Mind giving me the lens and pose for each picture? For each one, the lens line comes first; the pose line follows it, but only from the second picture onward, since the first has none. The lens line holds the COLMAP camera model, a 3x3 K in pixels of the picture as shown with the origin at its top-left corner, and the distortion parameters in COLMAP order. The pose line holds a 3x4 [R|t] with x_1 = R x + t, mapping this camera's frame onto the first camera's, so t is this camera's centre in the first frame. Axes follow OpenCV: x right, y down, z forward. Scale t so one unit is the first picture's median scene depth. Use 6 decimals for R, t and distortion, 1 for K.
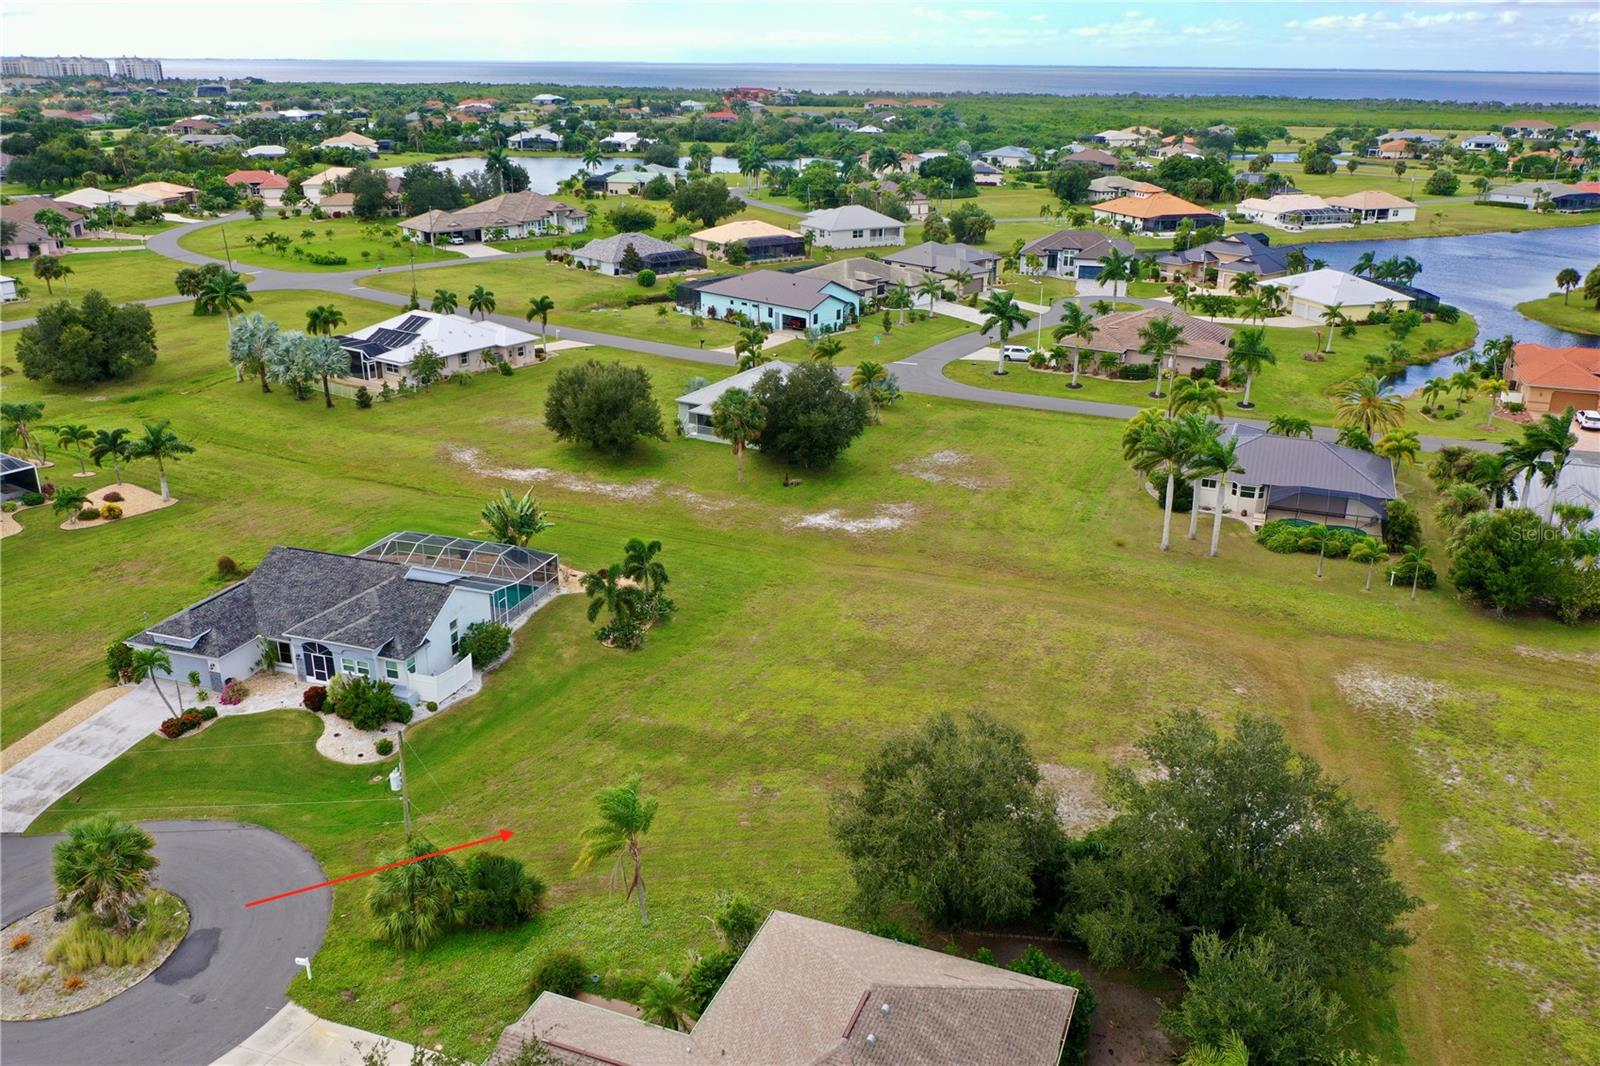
lens RADIAL K [[1264.3, 0, 804.3], [0, 1264.3, 532.1], [0, 0, 1]] dist [-0.004889, 0.003376]
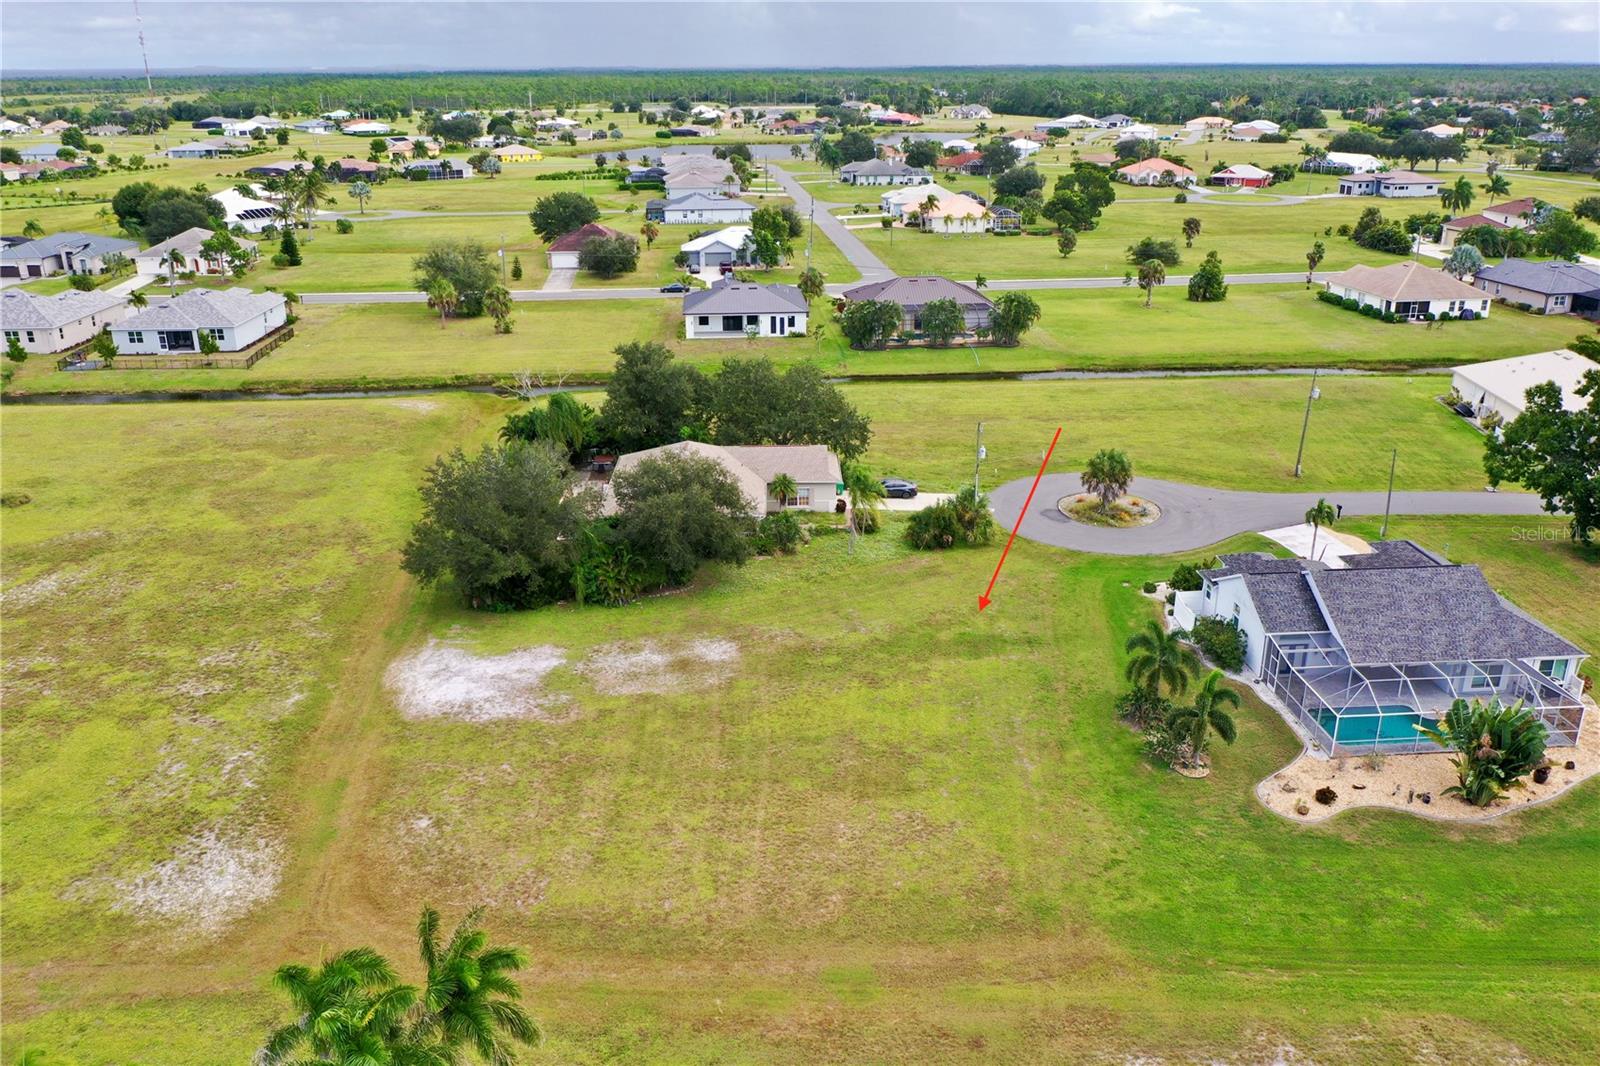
lens RADIAL K [[1264.3, 0, 808.8], [0, 1264.3, 532.8], [0, 0, 1]] dist [-0.004889, 0.003376]
pose [[-0.920726, 0.129713, -0.368018, 0.303318], [-0.142284, 0.766595, 0.626169, -0.425405], [0.363343, 0.628894, -0.687368, 1.183209]]
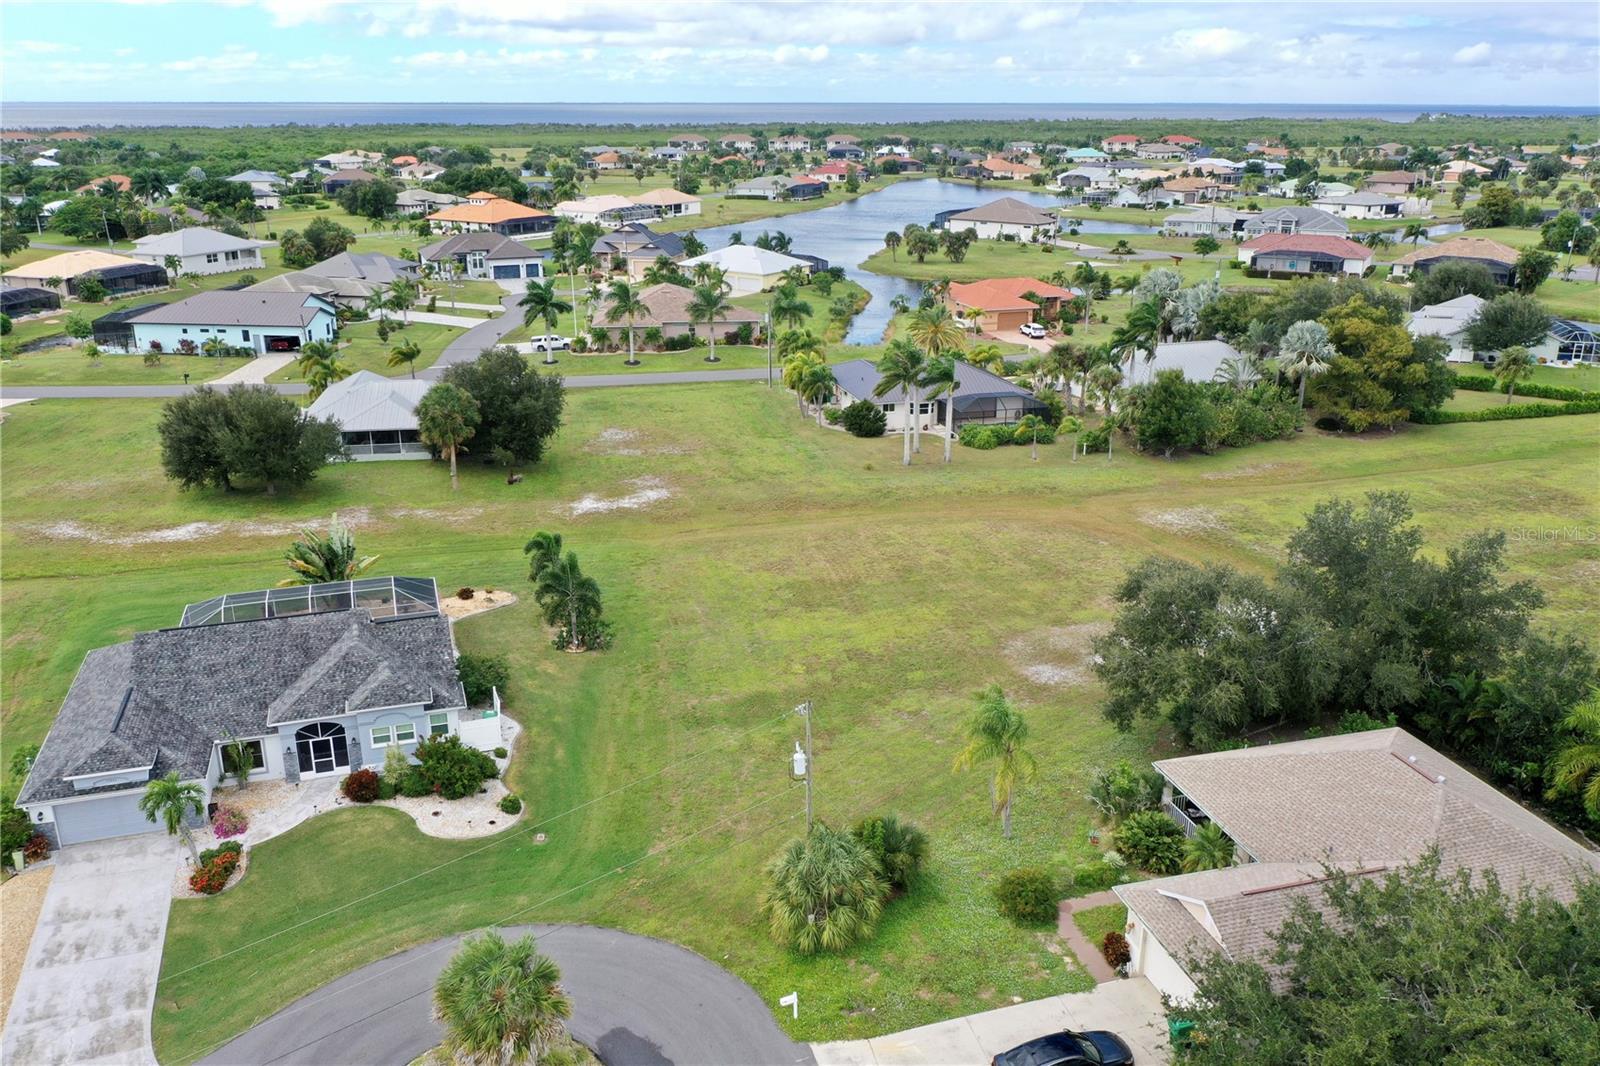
lens RADIAL K [[1264.3, 0, 802.3], [0, 1264.3, 520.6], [0, 0, 1]] dist [-0.004889, 0.003376]
pose [[0.800384, -0.196004, 0.566540, -0.418962], [0.214519, 0.976105, 0.034637, 0.003540], [-0.559792, 0.093810, 0.823306, 0.148831]]
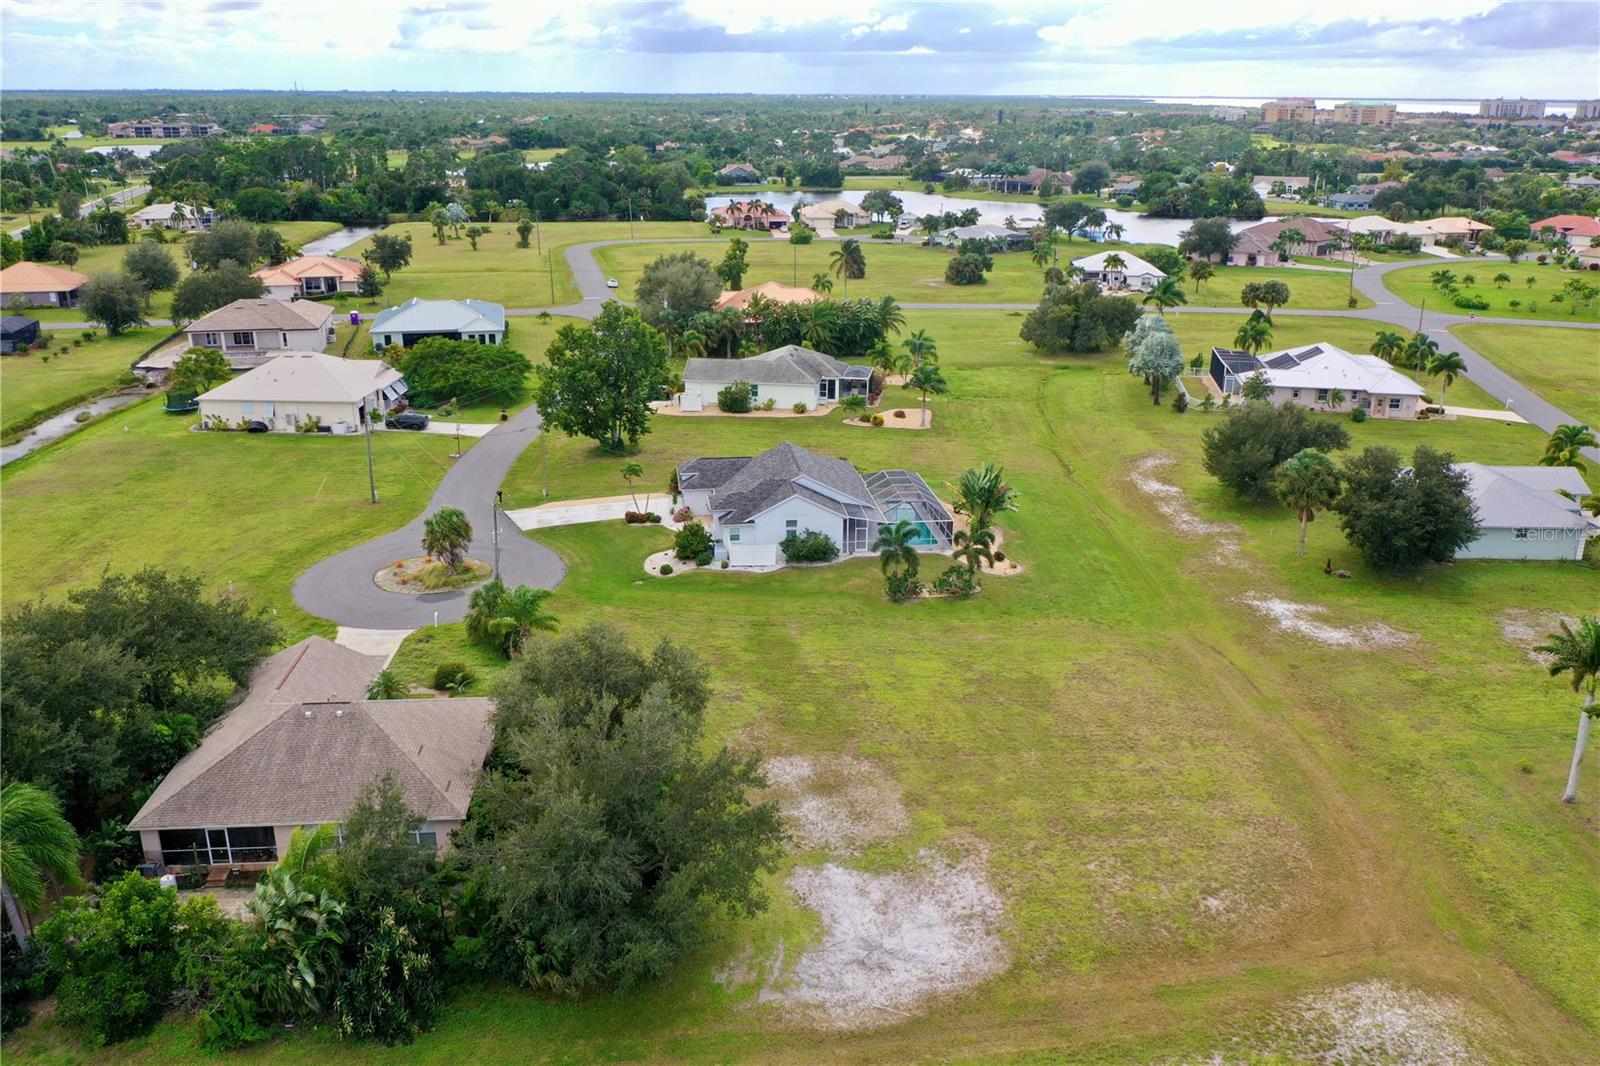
lens RADIAL K [[1264.3, 0, 802.5], [0, 1264.3, 543.0], [0, 0, 1]] dist [-0.004889, 0.003376]
pose [[0.435748, 0.299255, -0.848864, 0.634795], [-0.319236, 0.933182, 0.165106, -0.095317], [0.841553, 0.199044, 0.502165, 0.288194]]
